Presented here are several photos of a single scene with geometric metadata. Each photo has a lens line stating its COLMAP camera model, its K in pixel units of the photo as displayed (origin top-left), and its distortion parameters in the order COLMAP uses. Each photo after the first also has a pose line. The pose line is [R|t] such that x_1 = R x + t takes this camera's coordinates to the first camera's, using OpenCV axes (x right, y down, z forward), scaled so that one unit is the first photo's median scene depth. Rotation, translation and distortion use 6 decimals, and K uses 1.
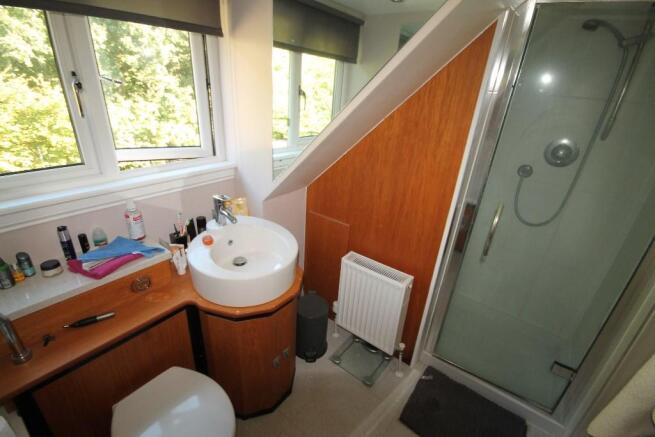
lens RADIAL K [[306.1, 0, 329.2], [0, 306.1, 220.9], [0, 0, 1]] dist [0.000447, -0.000347]
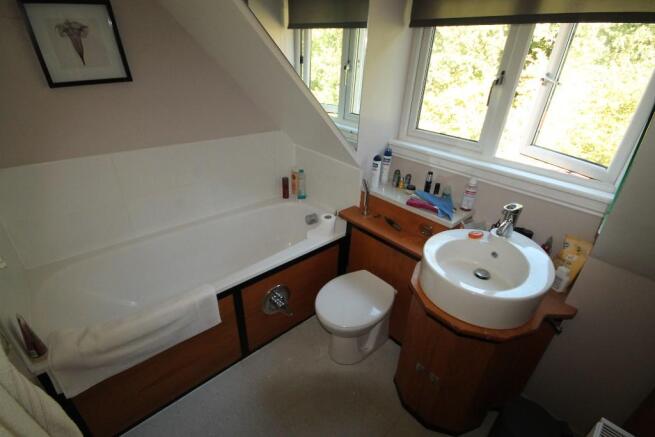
lens RADIAL K [[306.1, 0, 329.2], [0, 306.1, 220.9], [0, 0, 1]] dist [0.000447, -0.000347]
pose [[-0.198701, 0.411251, -0.889601, 0.650222], [-0.443255, 0.771849, 0.455821, -0.248305], [0.874095, 0.484893, 0.028922, 0.597370]]
